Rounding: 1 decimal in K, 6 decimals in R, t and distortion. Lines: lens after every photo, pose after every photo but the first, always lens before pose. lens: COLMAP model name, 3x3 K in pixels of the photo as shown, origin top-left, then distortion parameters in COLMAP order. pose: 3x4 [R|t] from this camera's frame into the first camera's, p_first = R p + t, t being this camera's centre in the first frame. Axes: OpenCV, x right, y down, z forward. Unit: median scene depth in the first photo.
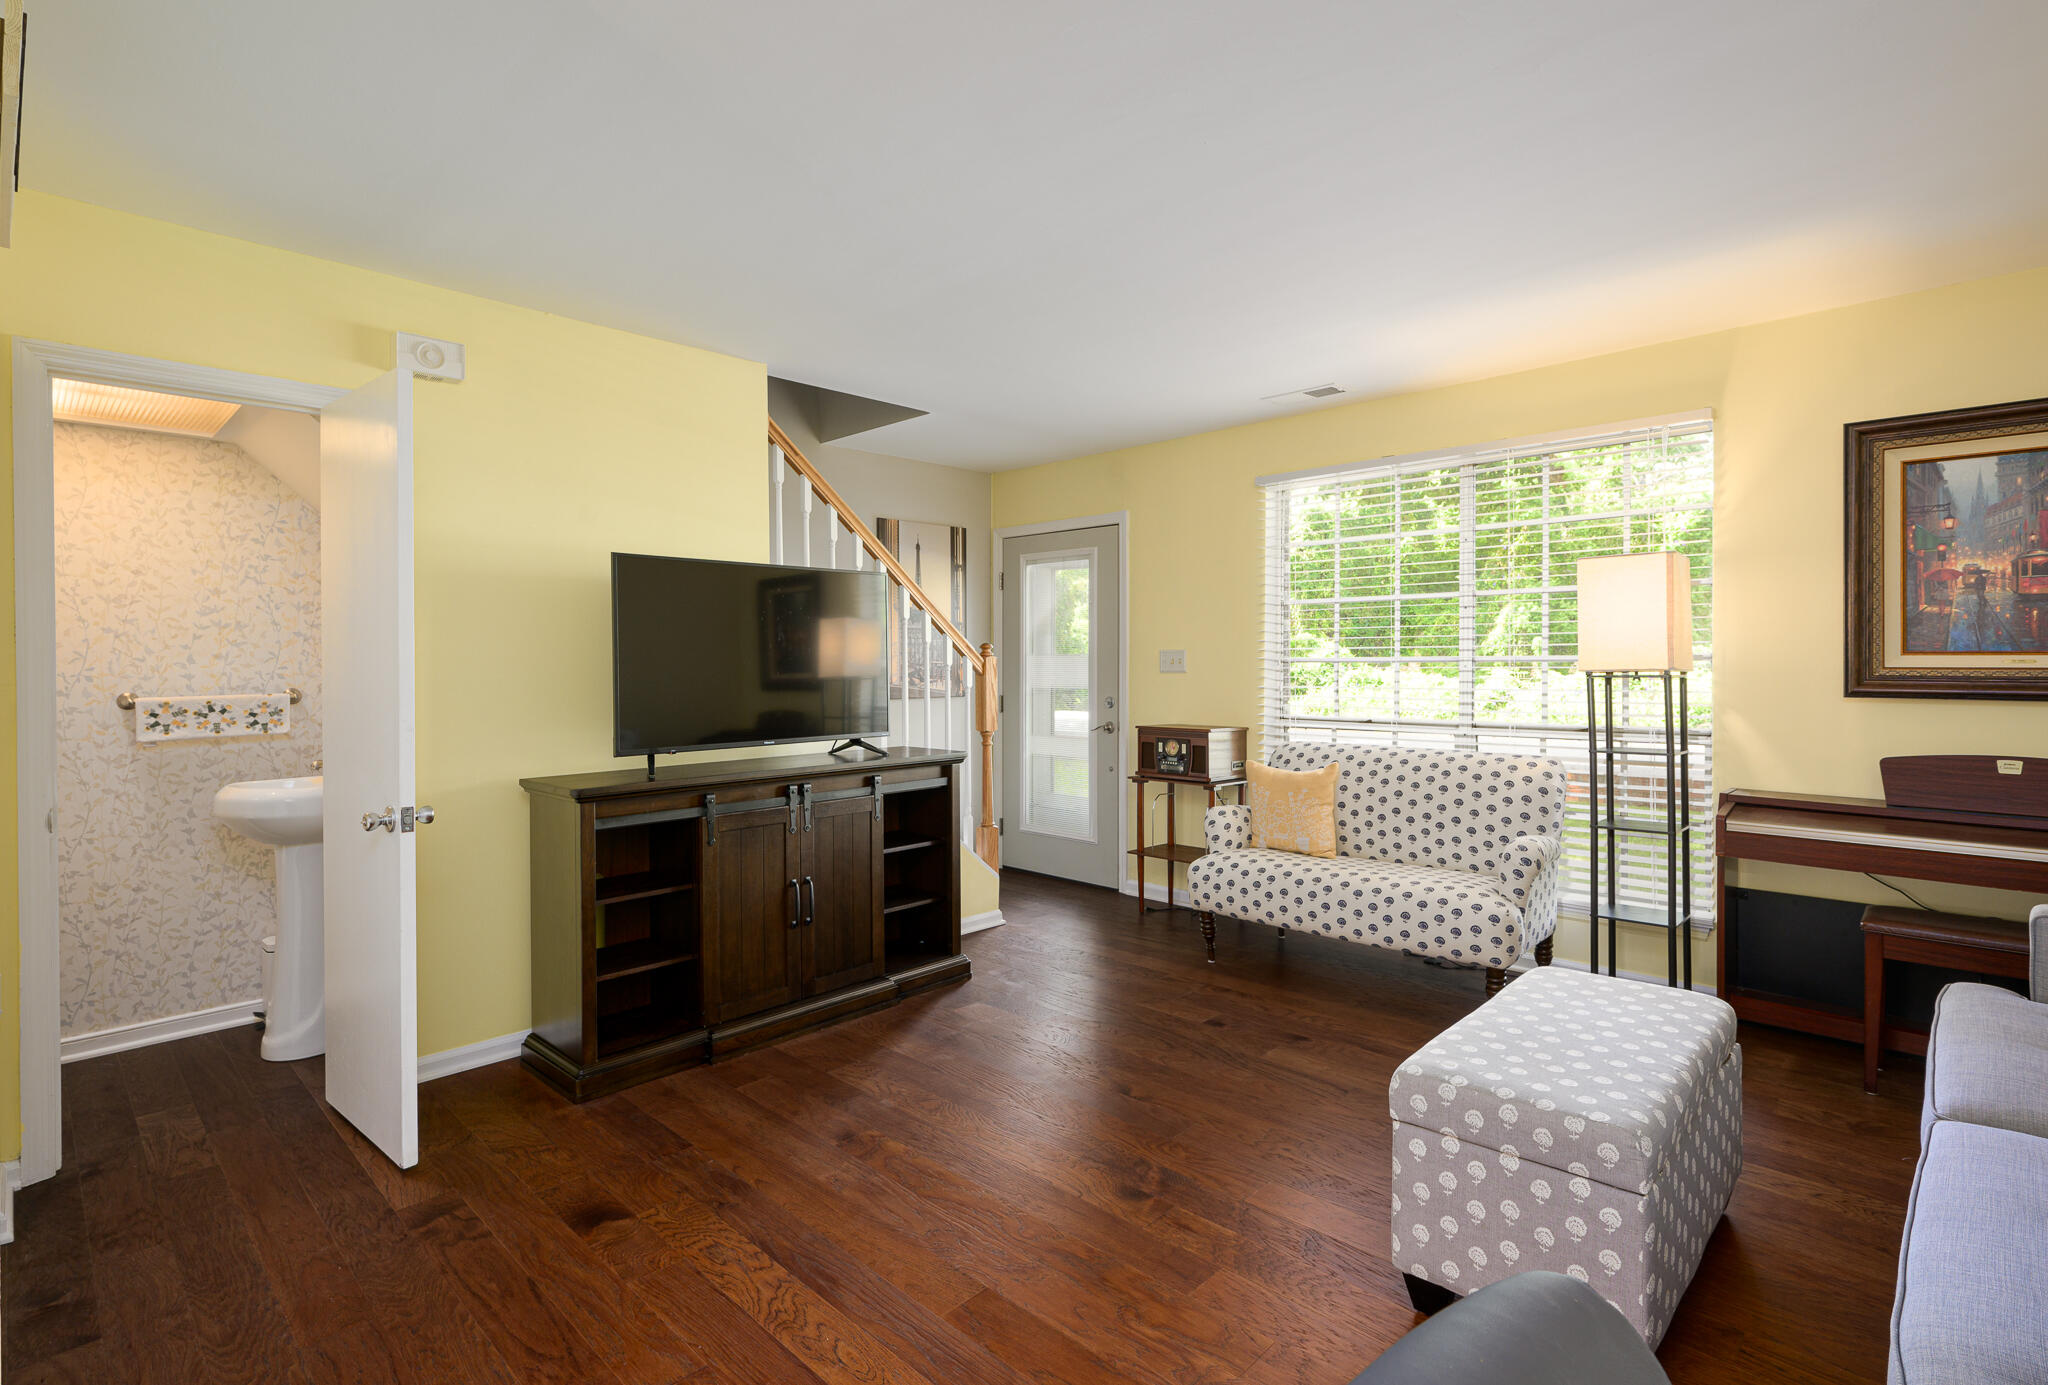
lens RADIAL K [[987.0, 0, 1024.0], [0, 987.0, 692.5], [0, 0, 1]] dist [0.001351, 0.000637]
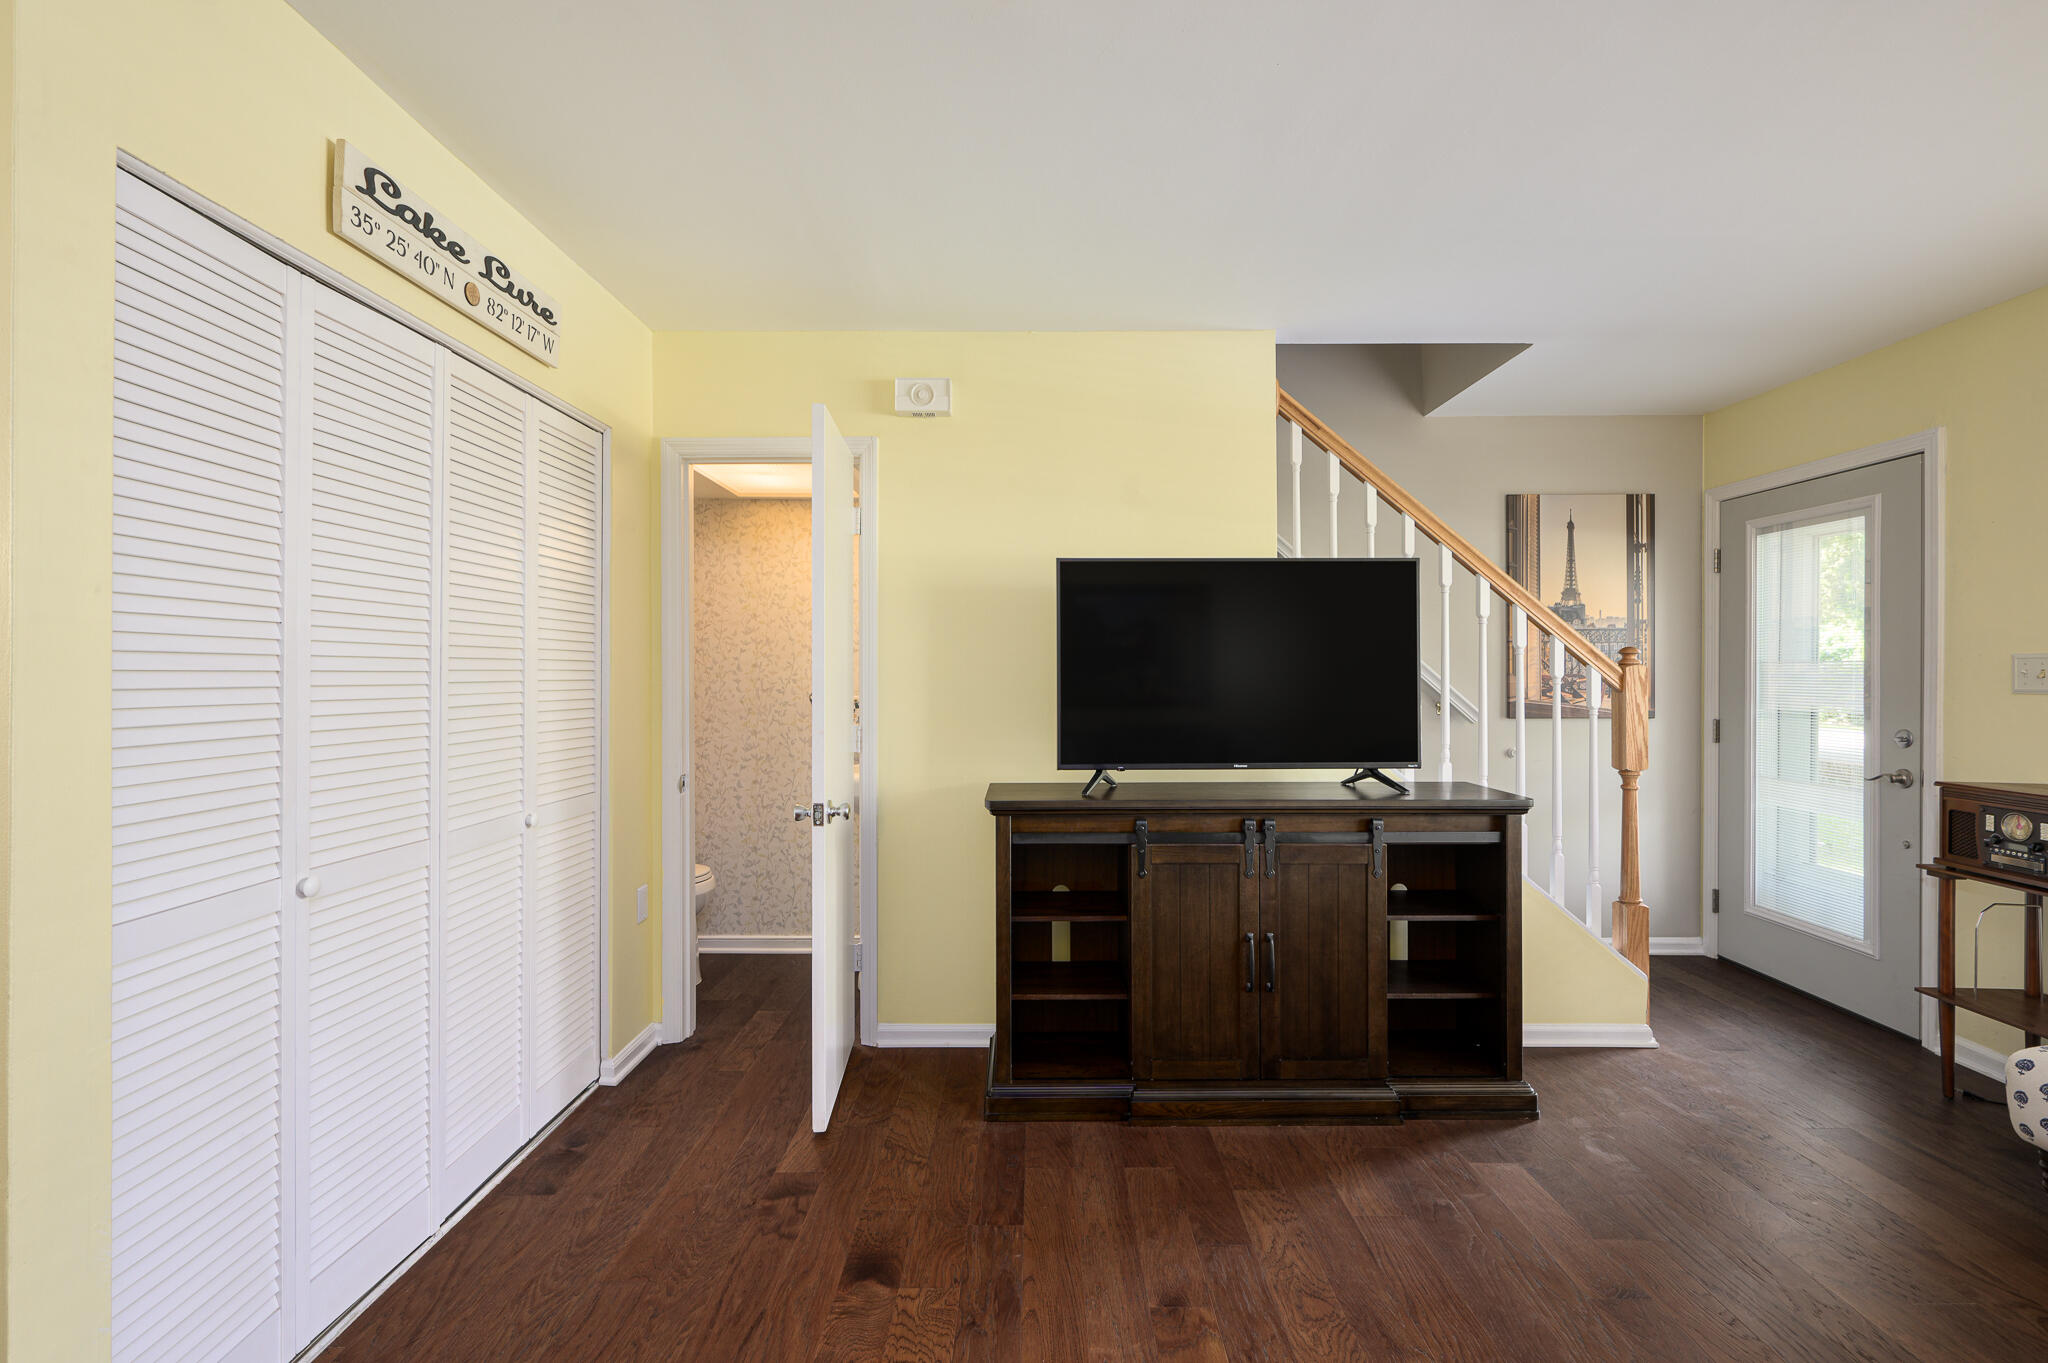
lens RADIAL K [[894.1, 0, 1024.0], [0, 894.1, 681.5], [0, 0, 1]] dist [-0.000803, 0.000194]
pose [[0.695370, 0.013147, -0.718532, 0.162267], [-0.025990, 0.999639, -0.006861, -0.012144], [0.718182, 0.023446, 0.695460, 0.310665]]
